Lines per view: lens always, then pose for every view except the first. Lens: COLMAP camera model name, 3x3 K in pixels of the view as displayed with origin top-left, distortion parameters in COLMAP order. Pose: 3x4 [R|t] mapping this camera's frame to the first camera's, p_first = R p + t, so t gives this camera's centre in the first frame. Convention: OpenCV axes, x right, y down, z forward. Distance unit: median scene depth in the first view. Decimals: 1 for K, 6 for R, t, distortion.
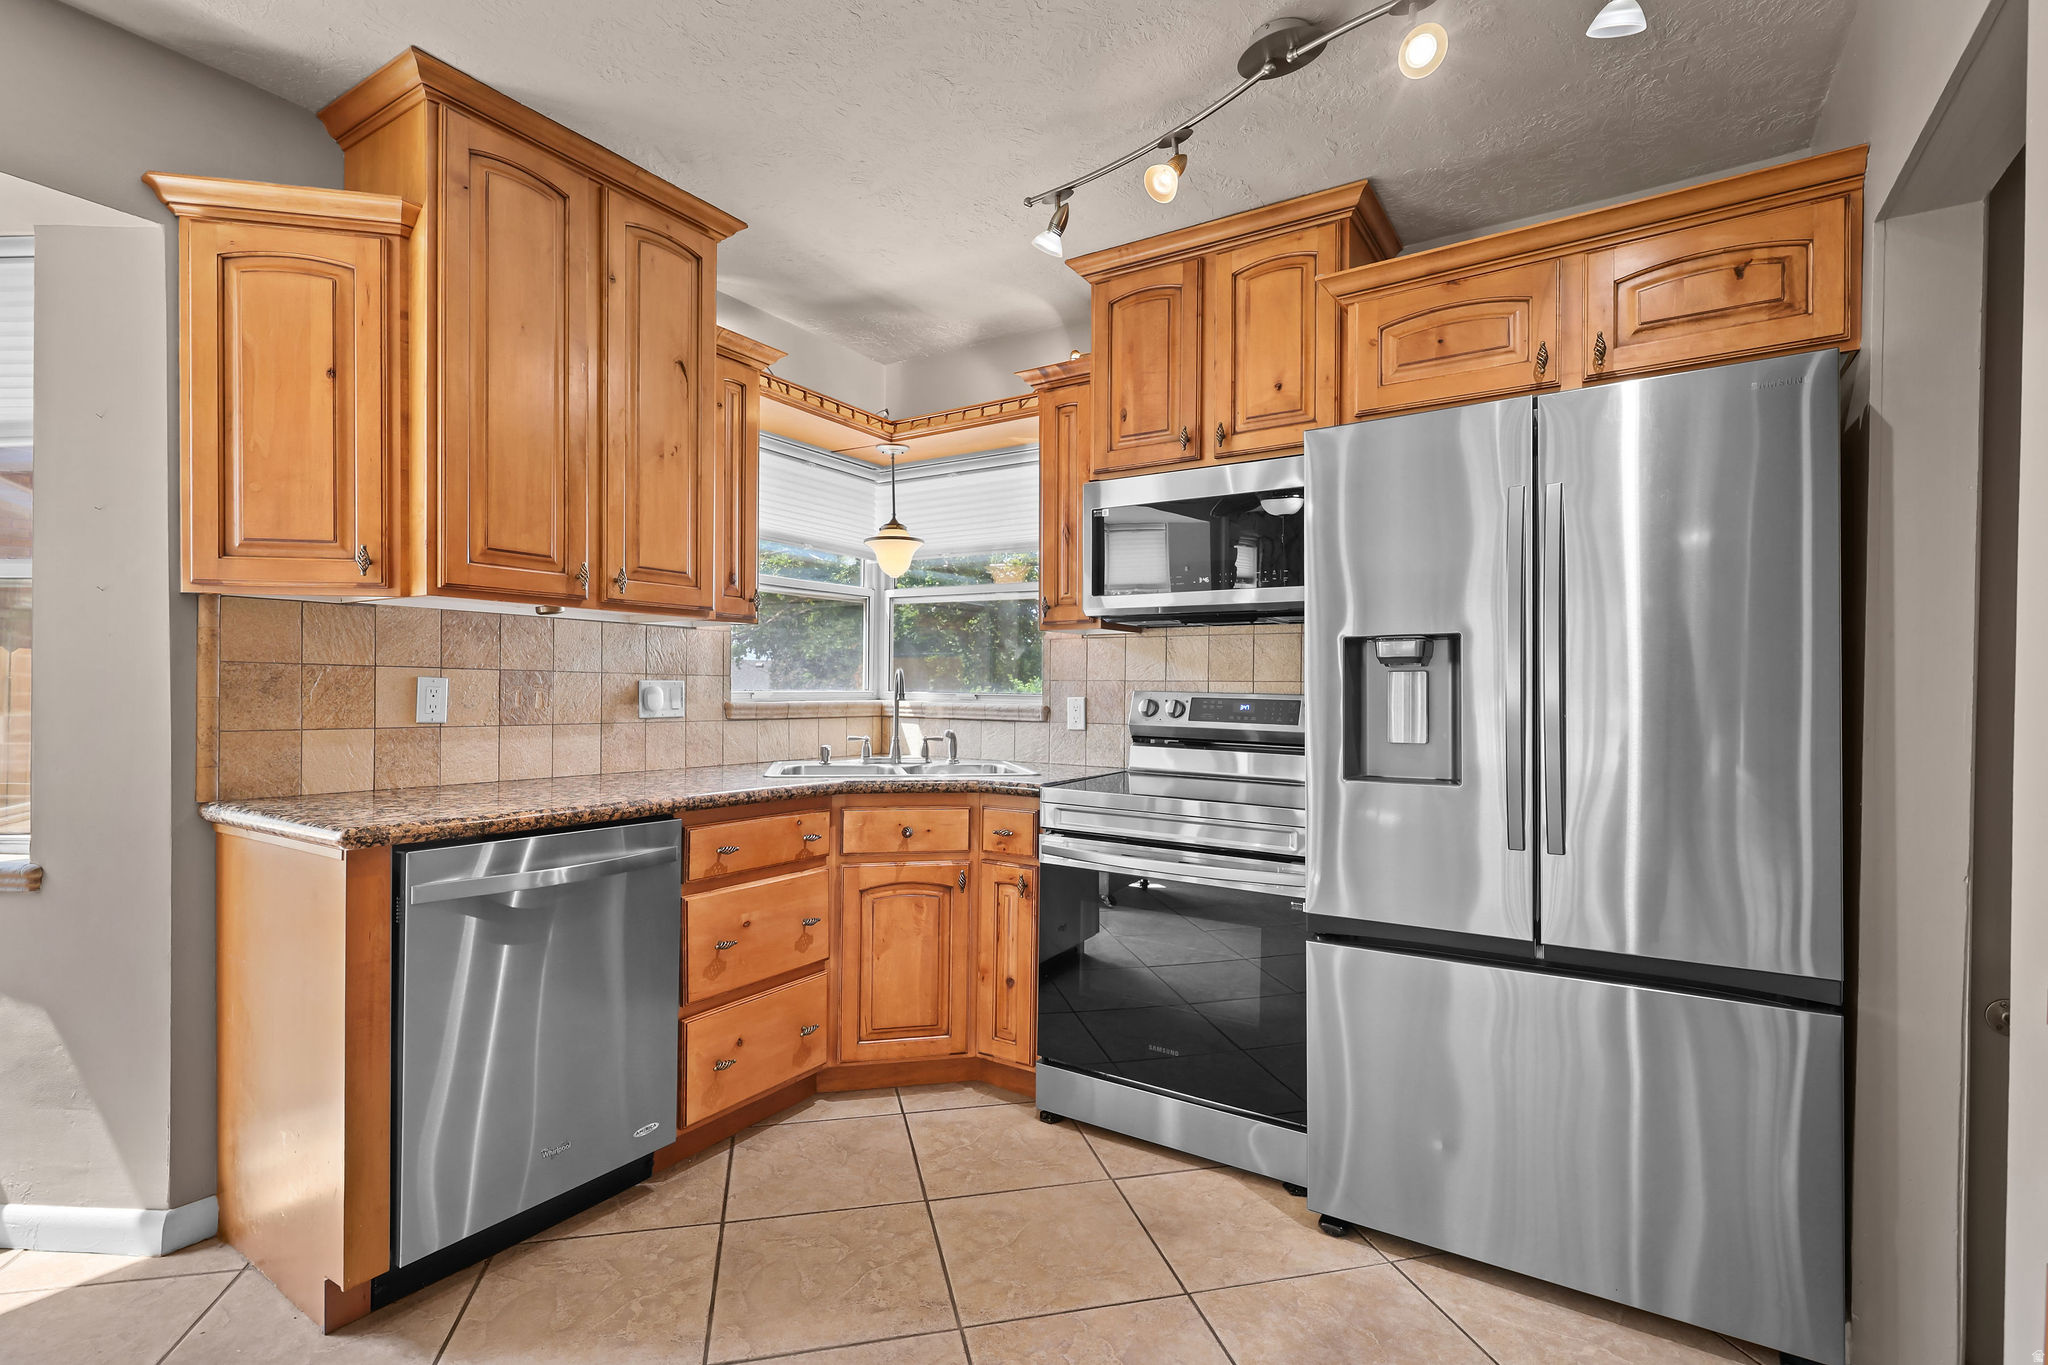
lens RADIAL K [[913.4, 0, 1018.7], [0, 913.4, 691.8], [0, 0, 1]] dist [-0.001167, 0.000204]
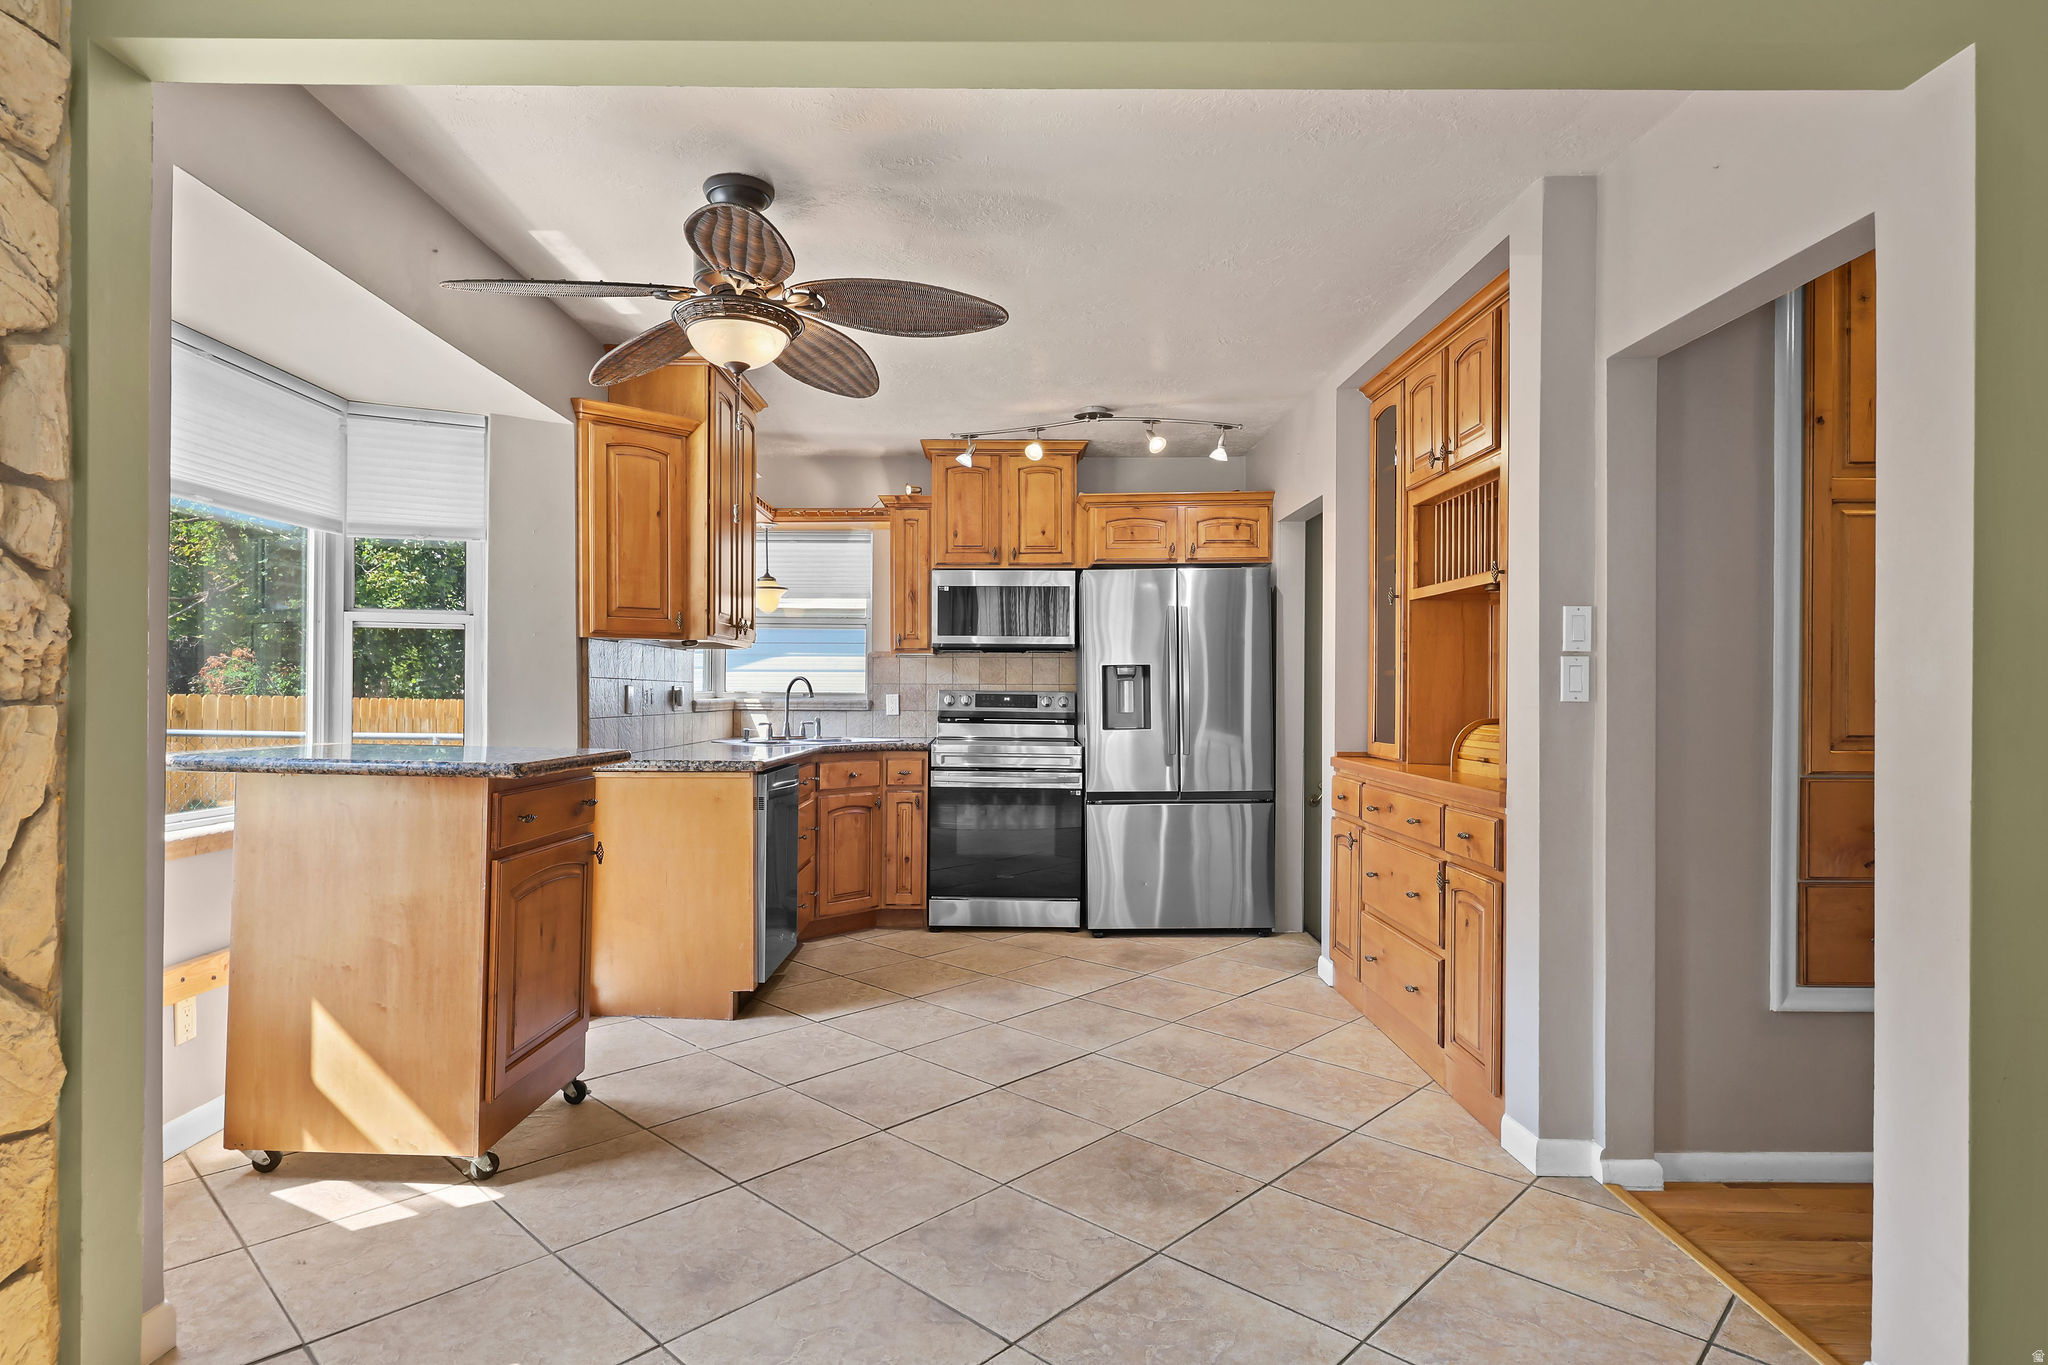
lens RADIAL K [[1074.6, 0, 968.6], [0, 1074.6, 682.4], [0, 0, 1]] dist [0.002600, -0.000329]
pose [[0.847581, -0.003465, 0.530655, -1.046349], [0.007310, 0.999960, -0.005147, -0.006140], [-0.530616, 0.008241, 0.847572, -0.834651]]
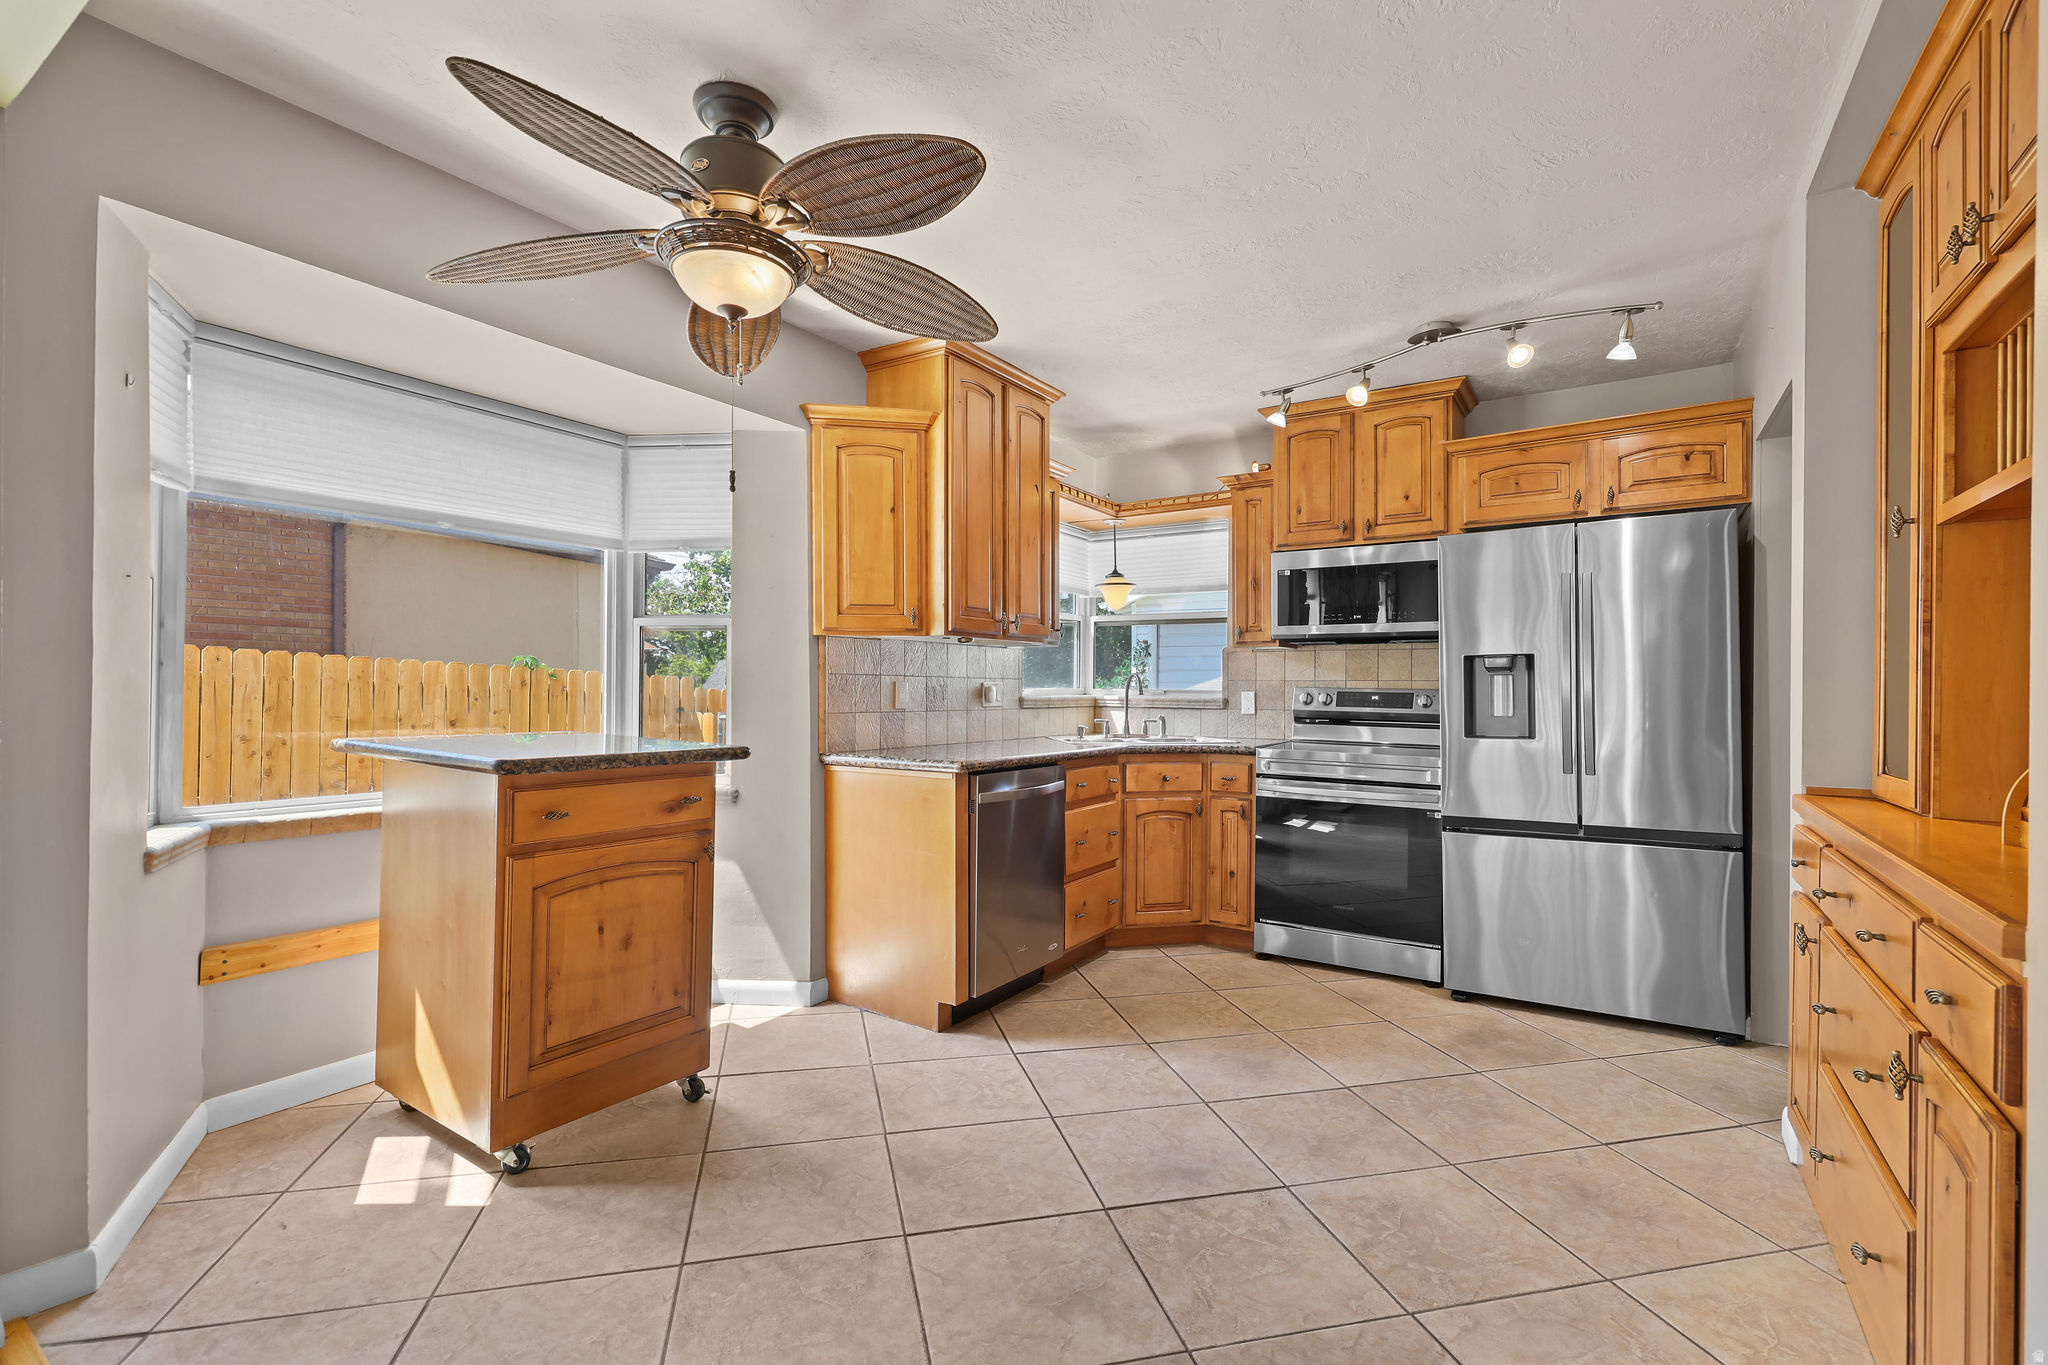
lens RADIAL K [[896.3, 0, 1014.9], [0, 896.3, 684.9], [0, 0, 1]] dist [0.001797, 0.000470]
pose [[0.999983, -0.005891, -0.000152, -0.401435], [0.005889, 0.999964, -0.006085, 0.001291], [0.000188, 0.006084, 0.999981, -0.569757]]
